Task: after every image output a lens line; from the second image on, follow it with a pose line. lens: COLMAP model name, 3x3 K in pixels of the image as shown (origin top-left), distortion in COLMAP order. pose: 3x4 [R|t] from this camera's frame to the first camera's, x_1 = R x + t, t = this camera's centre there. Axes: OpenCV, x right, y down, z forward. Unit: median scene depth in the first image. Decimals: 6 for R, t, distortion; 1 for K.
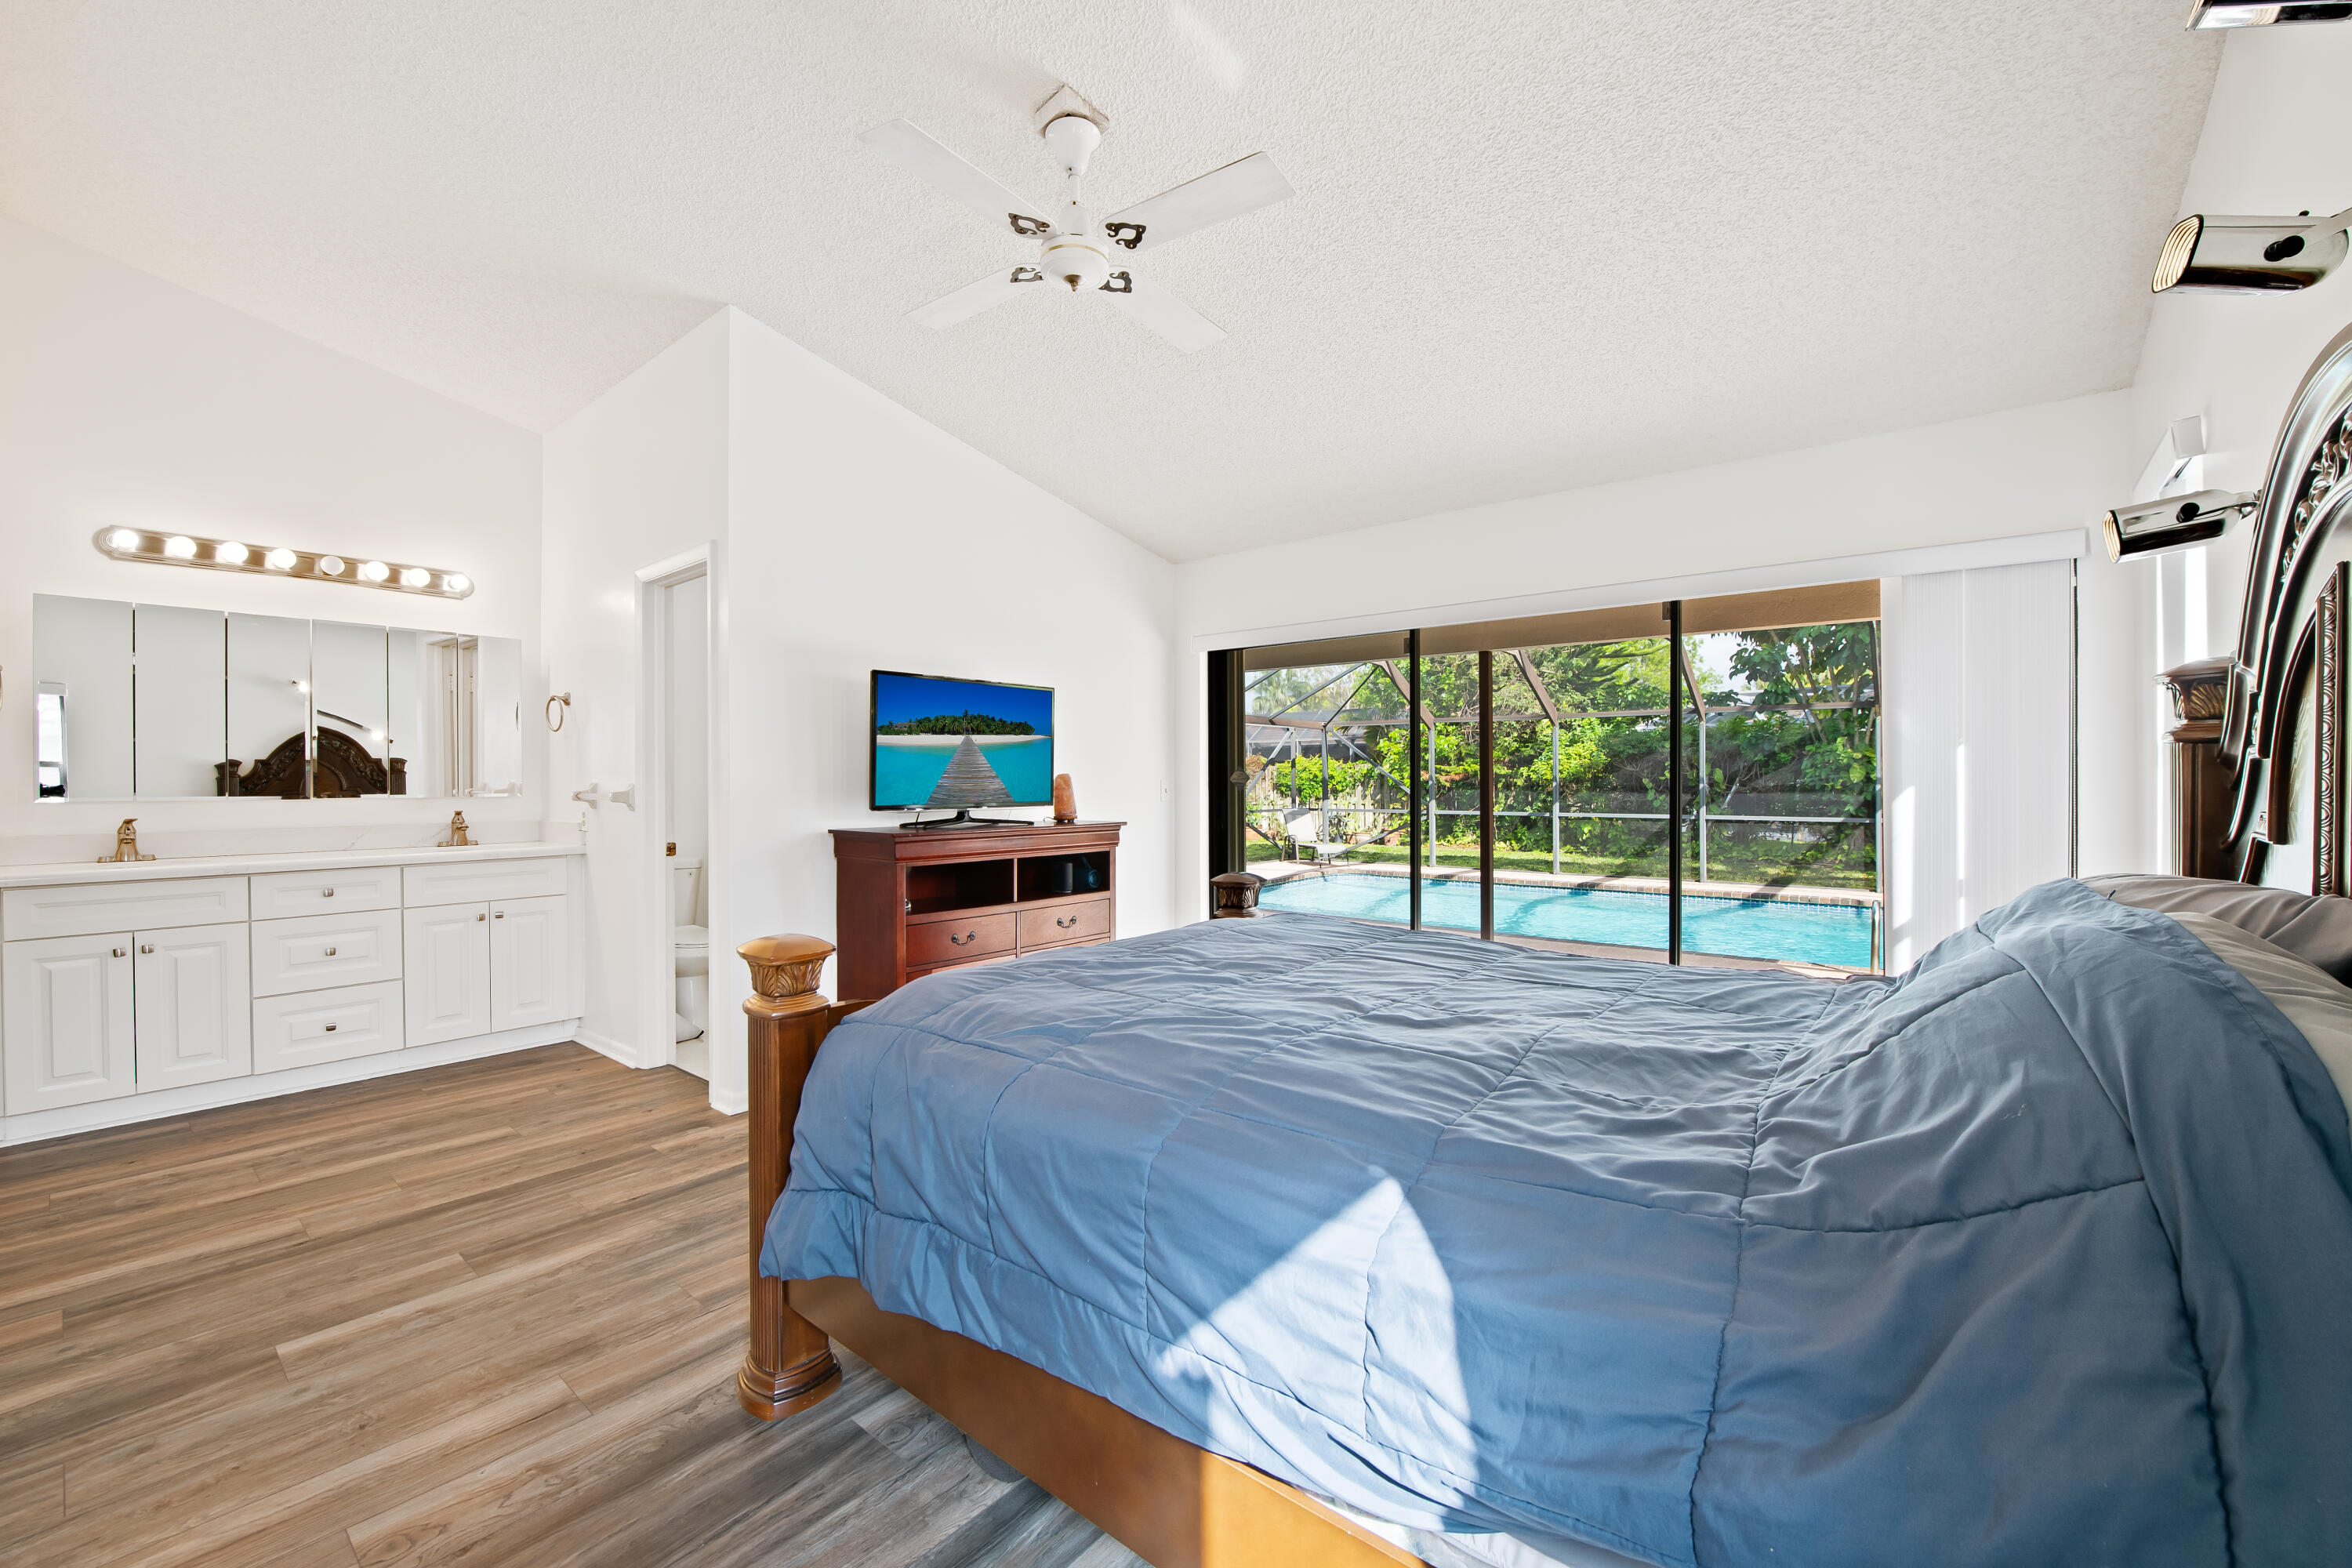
lens RADIAL K [[927.5, 0, 1178.7], [0, 927.5, 782.4], [0, 0, 1]] dist [-0.006823, -0.000097]
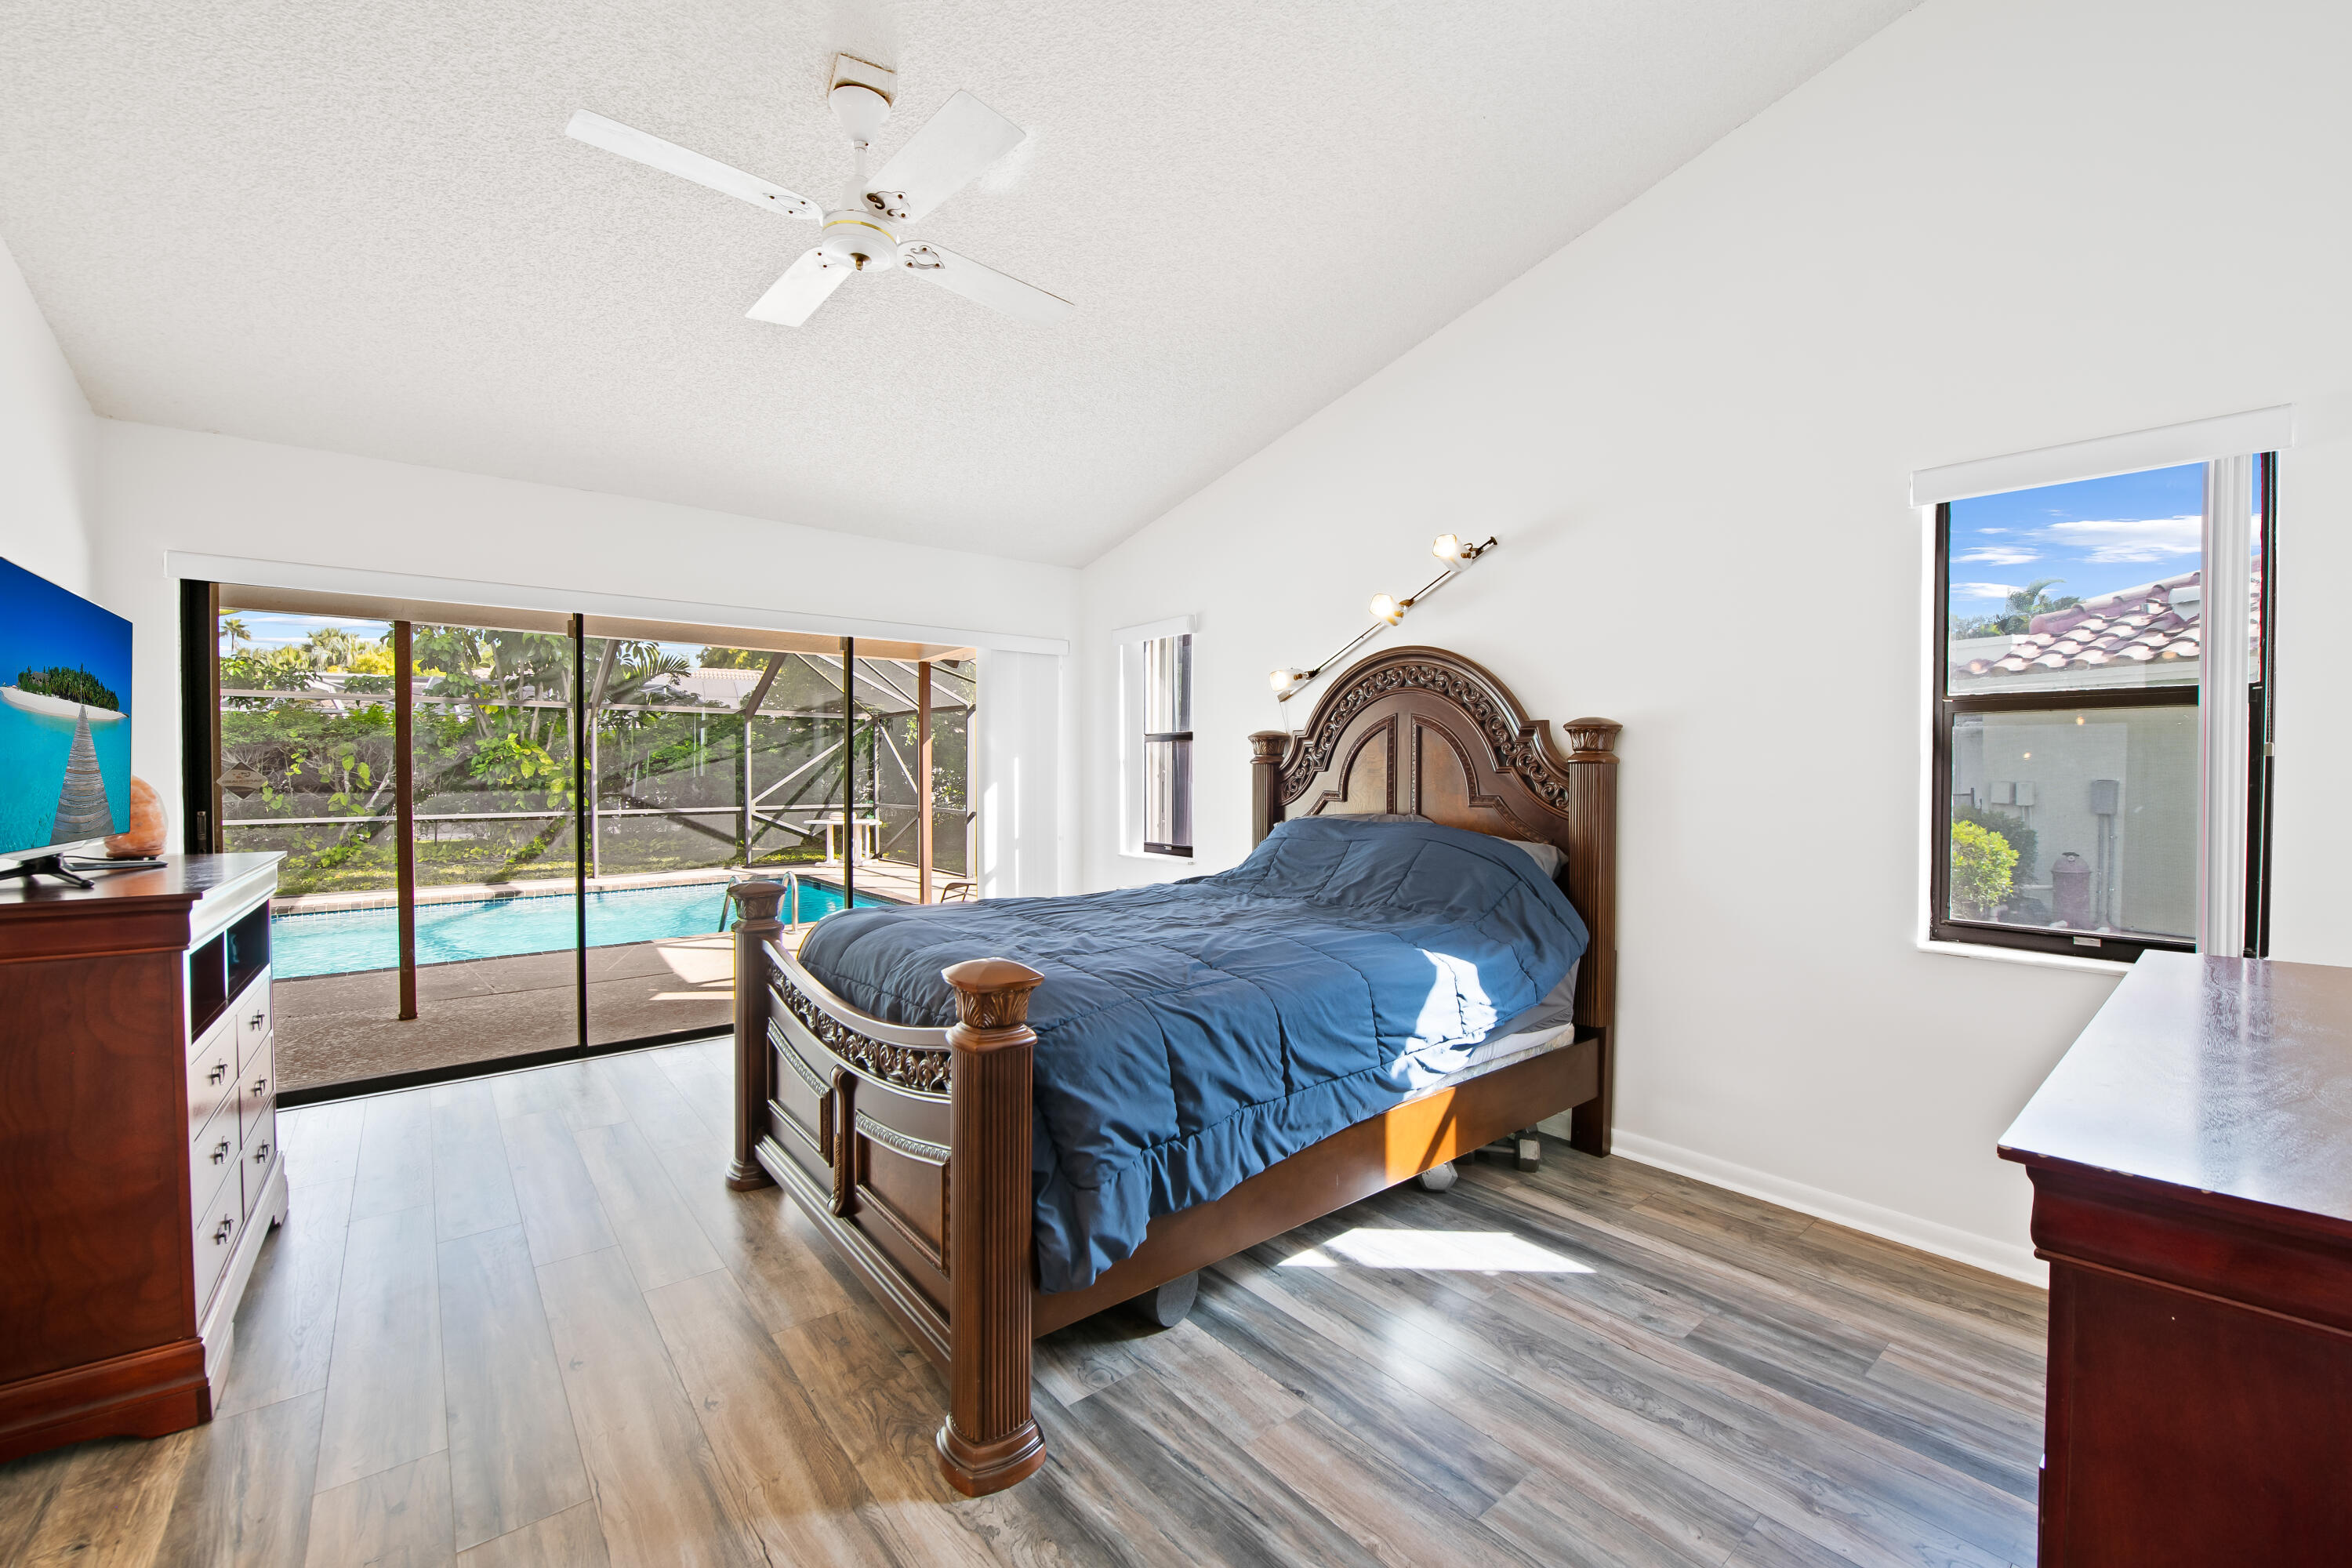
lens RADIAL K [[927.5, 0, 1183.6], [0, 927.5, 787.7], [0, 0, 1]] dist [-0.006823, -0.000097]
pose [[0.203558, -0.016550, 0.978923, -0.317046], [0.005364, 0.999861, 0.015788, -0.004045], [-0.979048, 0.002037, 0.203618, 0.158111]]
